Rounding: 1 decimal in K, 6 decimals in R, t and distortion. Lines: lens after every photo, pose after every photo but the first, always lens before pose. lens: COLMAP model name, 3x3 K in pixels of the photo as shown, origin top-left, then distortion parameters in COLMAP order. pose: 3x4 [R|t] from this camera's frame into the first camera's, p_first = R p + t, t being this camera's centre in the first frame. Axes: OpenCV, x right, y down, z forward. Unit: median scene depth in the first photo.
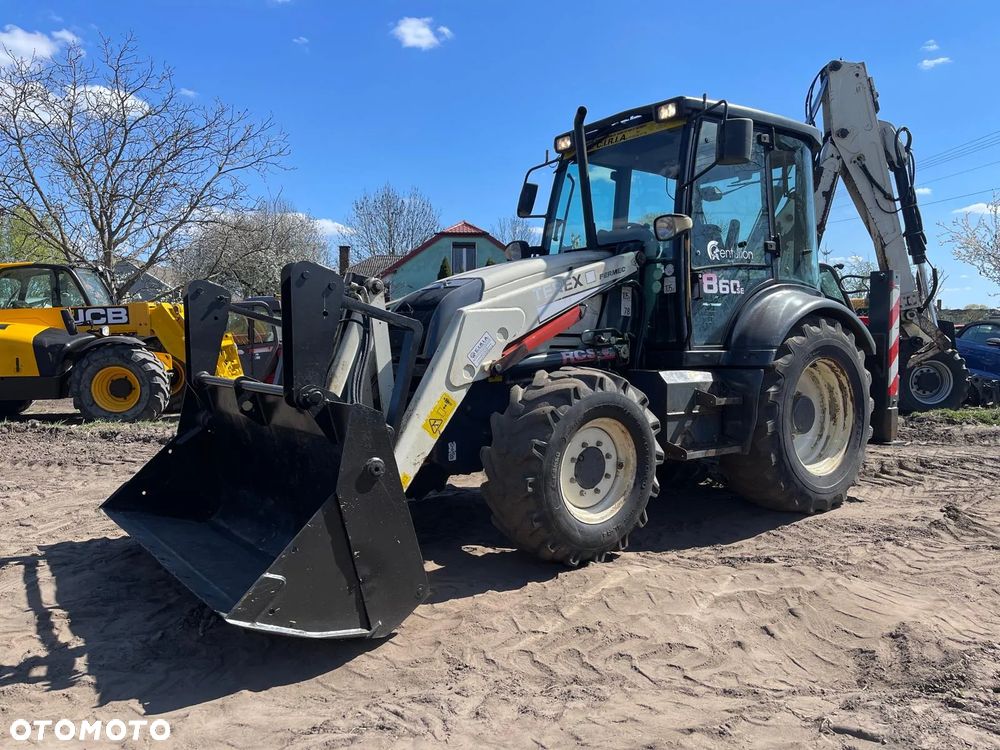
lens RADIAL K [[762.2, 0, 516.4], [0, 762.2, 380.6], [0, 0, 1]] dist [0.079800, -0.109666]
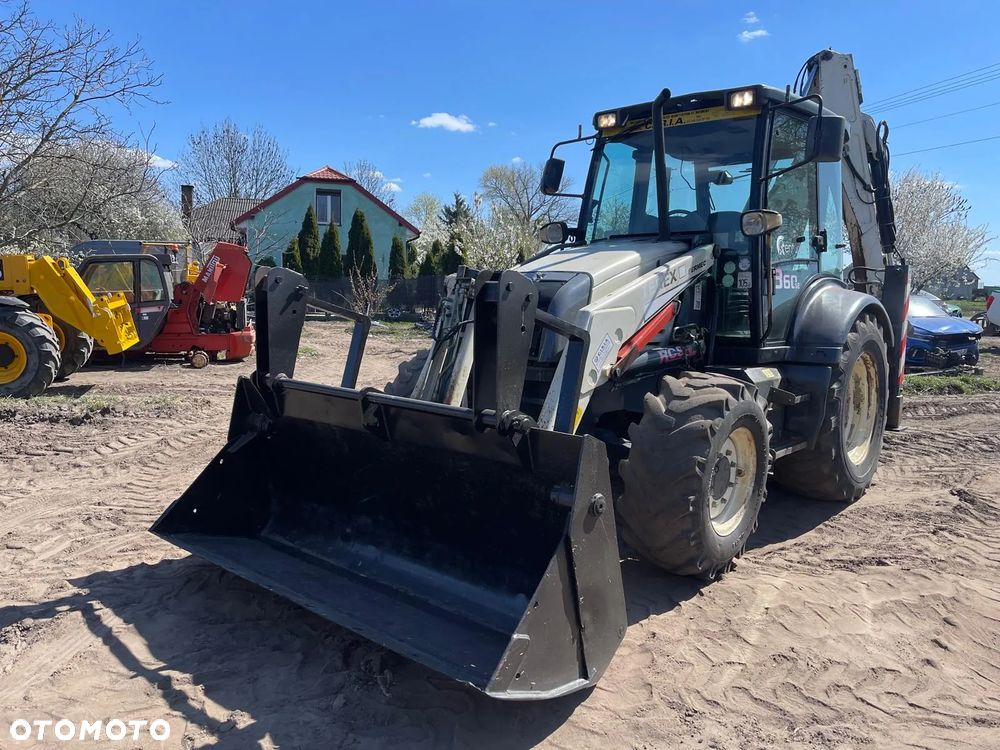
lens RADIAL K [[760.3, 0, 507.5], [0, 760.3, 375.2], [0, 0, 1]] dist [0.069630, -0.087084]
pose [[0.978974, -0.000993, 0.203982, -0.295274], [-0.011167, 0.998228, 0.058453, -0.056287], [-0.203678, -0.059501, 0.977228, 0.092559]]
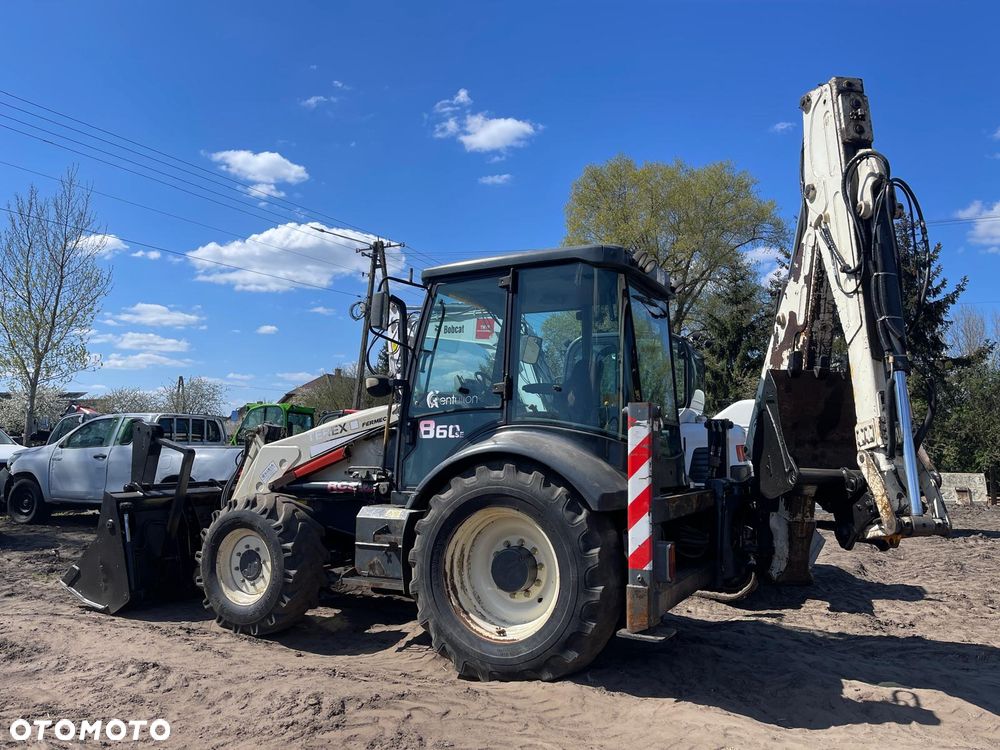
lens RADIAL K [[760.3, 0, 507.5], [0, 760.3, 375.2], [0, 0, 1]] dist [0.069630, -0.087084]
pose [[0.404957, -0.069522, -0.911689, 1.305676], [-0.060692, 0.992862, -0.102671, -0.099218], [0.912319, 0.096909, 0.397847, 0.668034]]
